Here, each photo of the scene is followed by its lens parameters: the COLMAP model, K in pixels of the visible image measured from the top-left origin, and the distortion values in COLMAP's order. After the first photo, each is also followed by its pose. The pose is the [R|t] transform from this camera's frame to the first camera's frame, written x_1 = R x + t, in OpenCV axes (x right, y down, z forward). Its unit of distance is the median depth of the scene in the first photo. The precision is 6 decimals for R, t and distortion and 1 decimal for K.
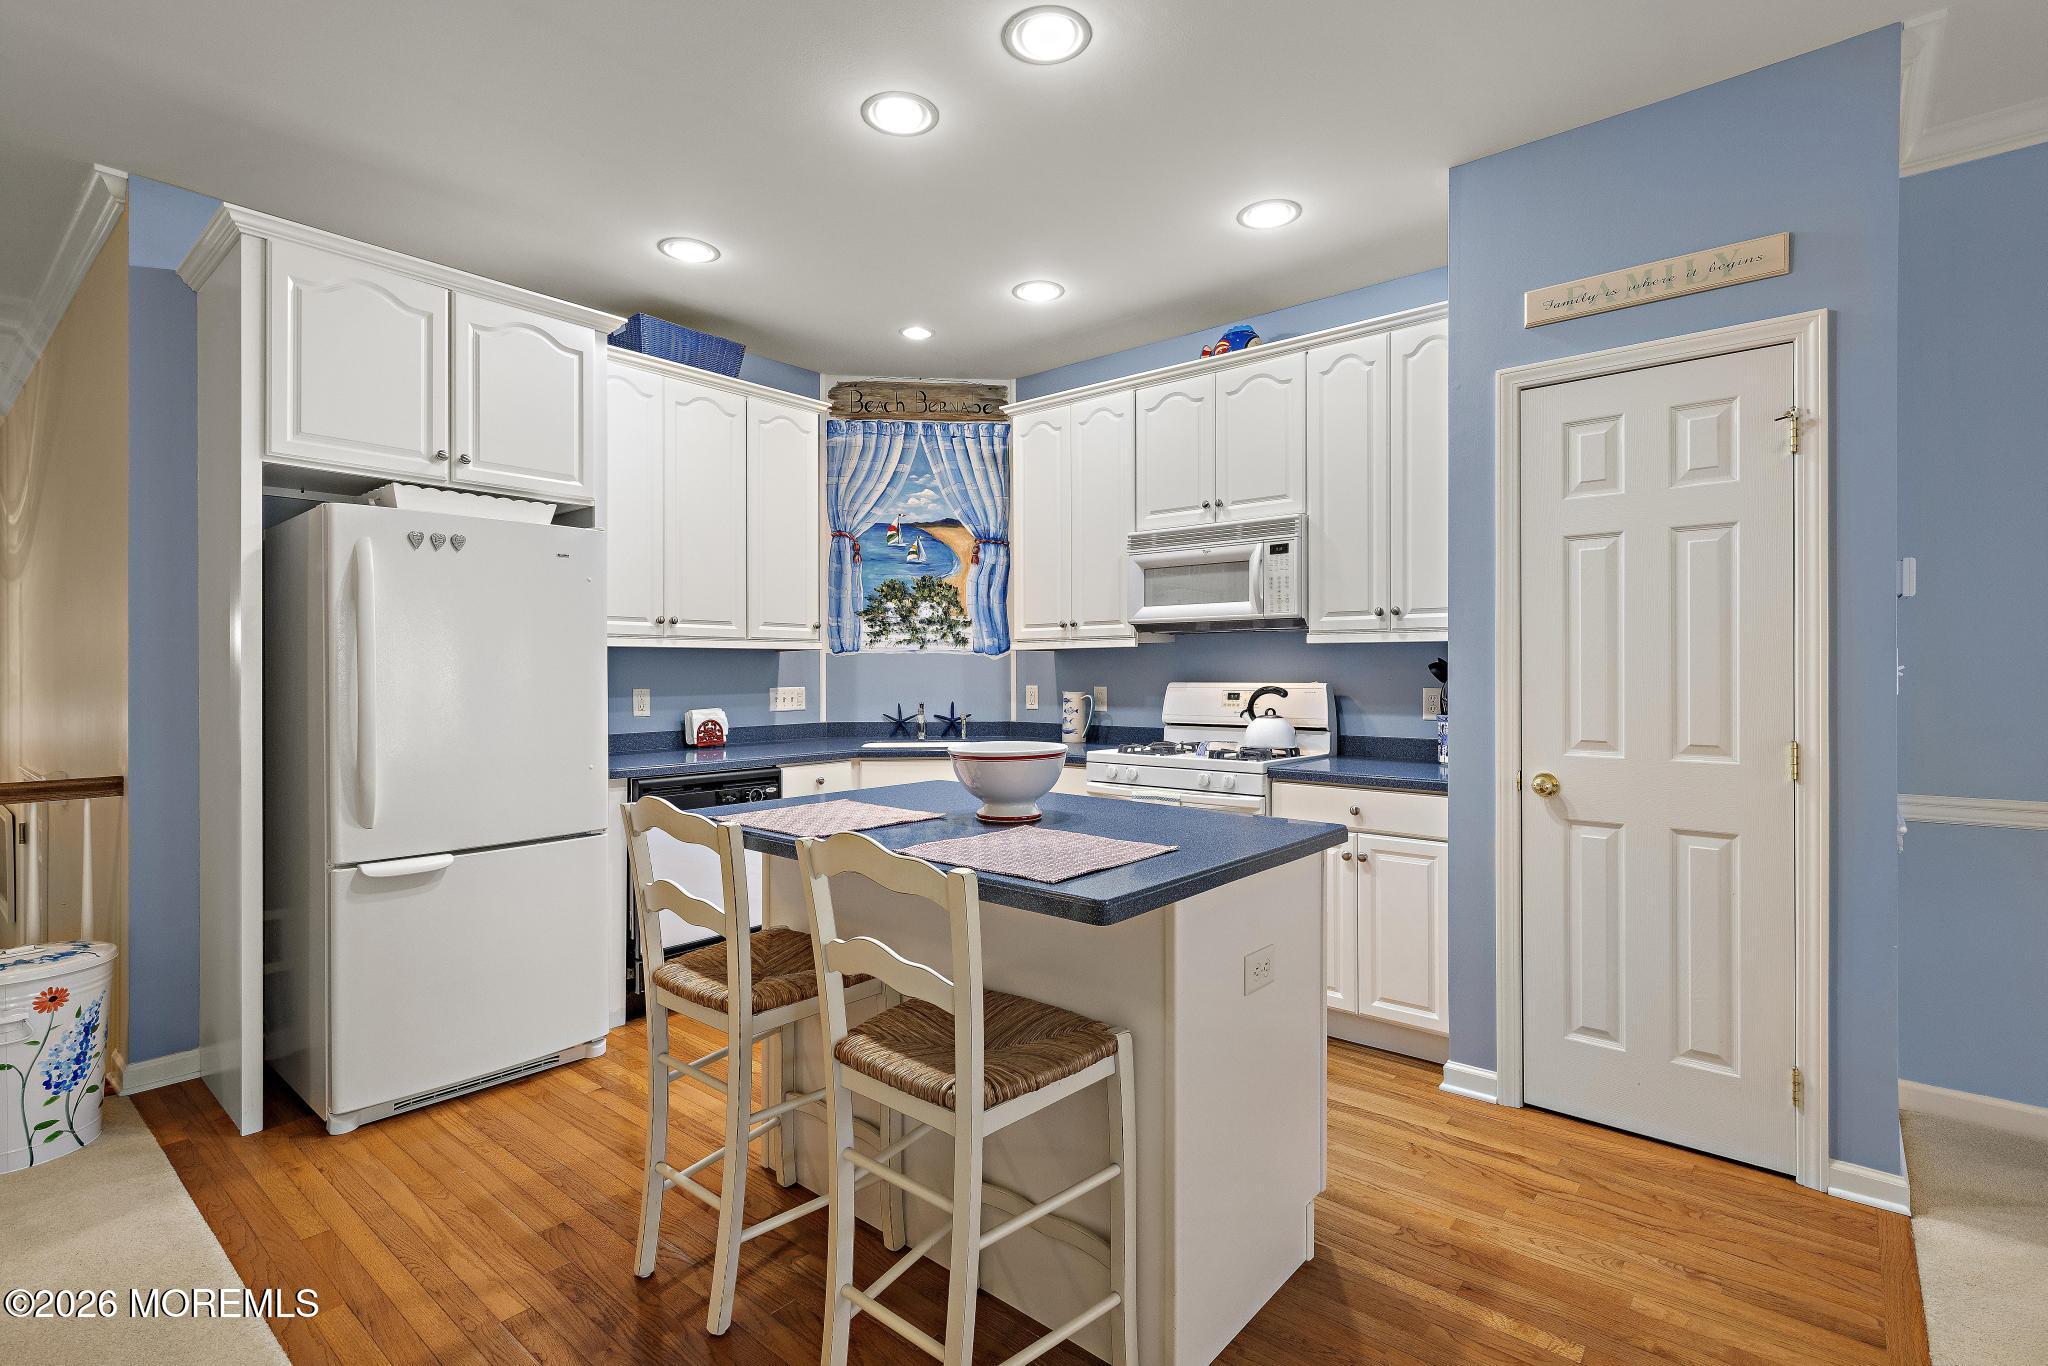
lens RADIAL K [[969.5, 0, 1012.4], [0, 969.5, 670.5], [0, 0, 1]] dist [0.005735, 0.000610]
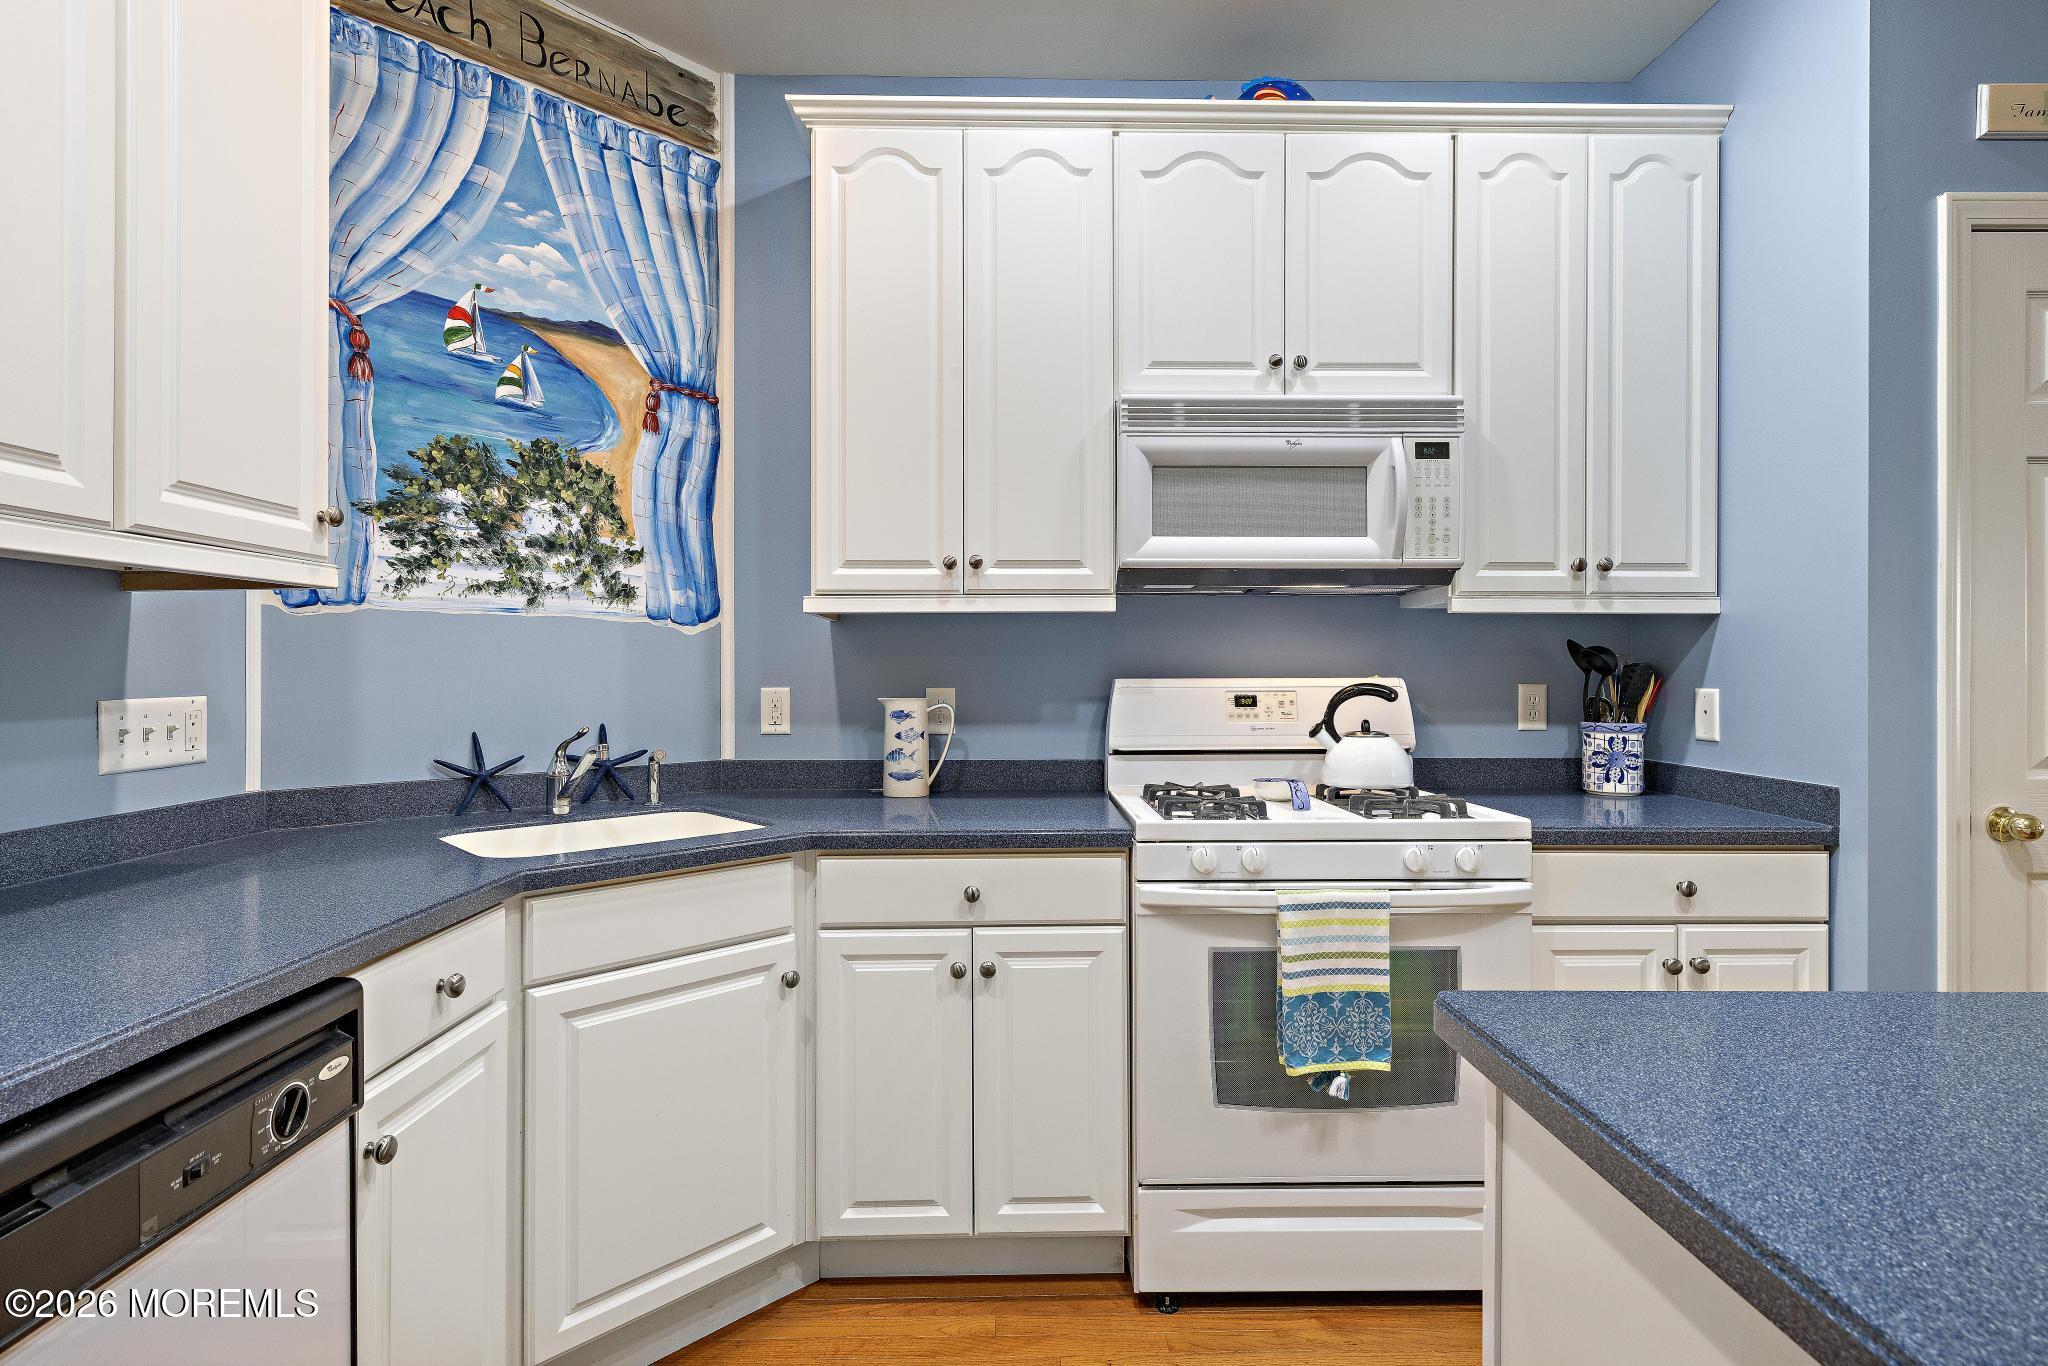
lens RADIAL K [[1011.9, 0, 1032.8], [0, 1011.9, 669.5], [0, 0, 1]] dist [-0.001534, 0.000446]
pose [[0.743694, 0.003630, 0.668510, -0.247607], [-0.001506, 0.999992, -0.003753, 0.008475], [-0.668518, 0.001784, 0.743694, 0.549644]]
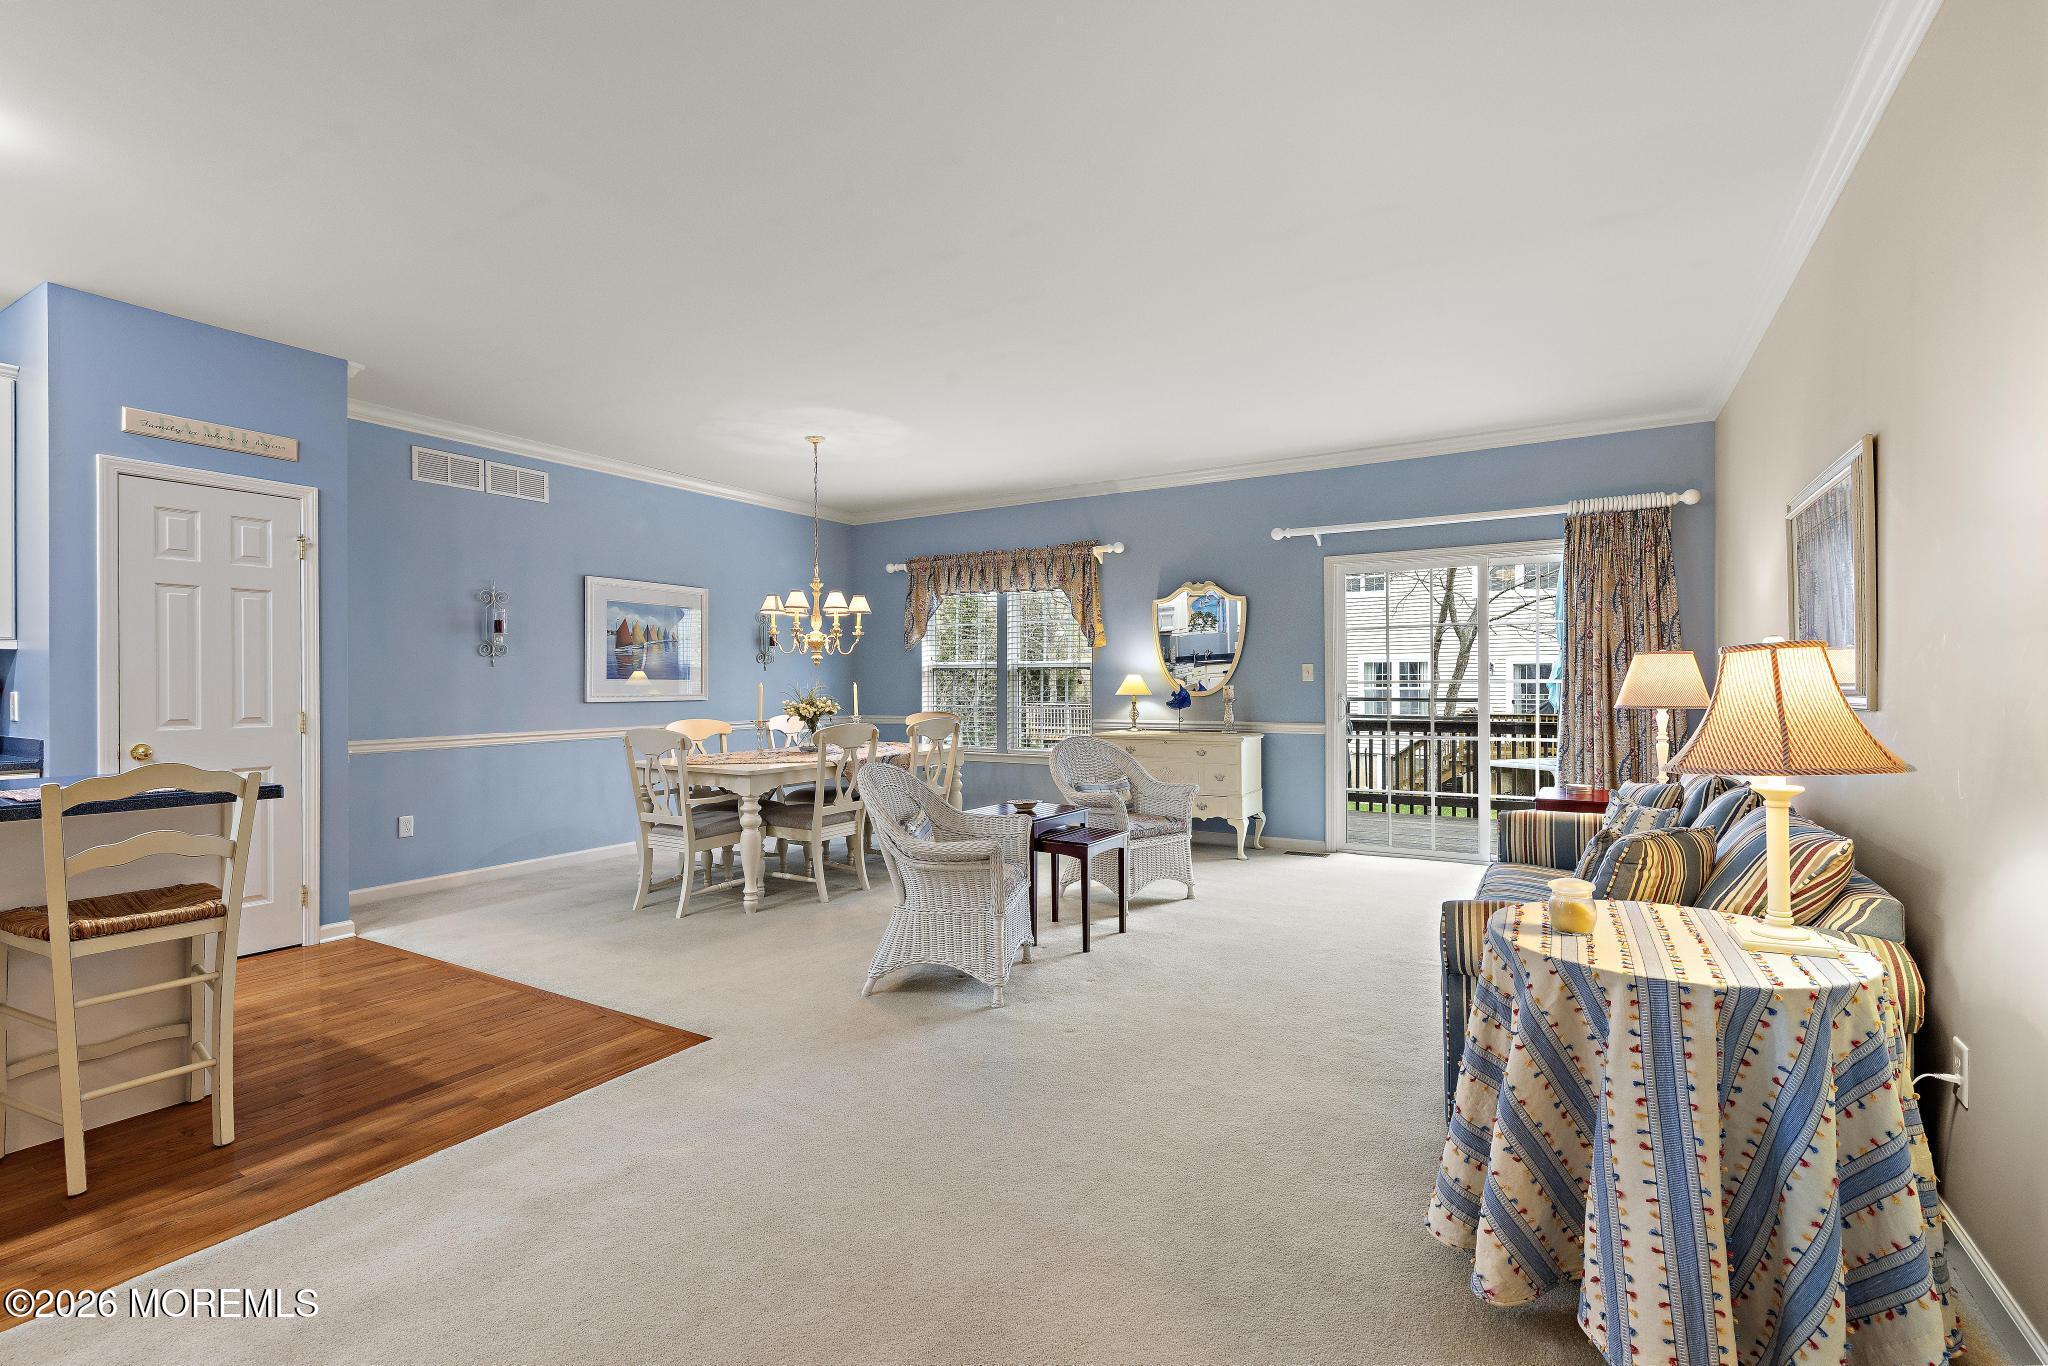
lens RADIAL K [[900.4, 0, 1022.8], [0, 900.4, 695.6], [0, 0, 1]] dist [0.004839, 0.000236]
pose [[-0.153402, -0.008510, 0.988127, -0.587930], [0.006463, 0.999933, 0.009615, 0.017307], [-0.988143, 0.007861, -0.153337, -0.055683]]
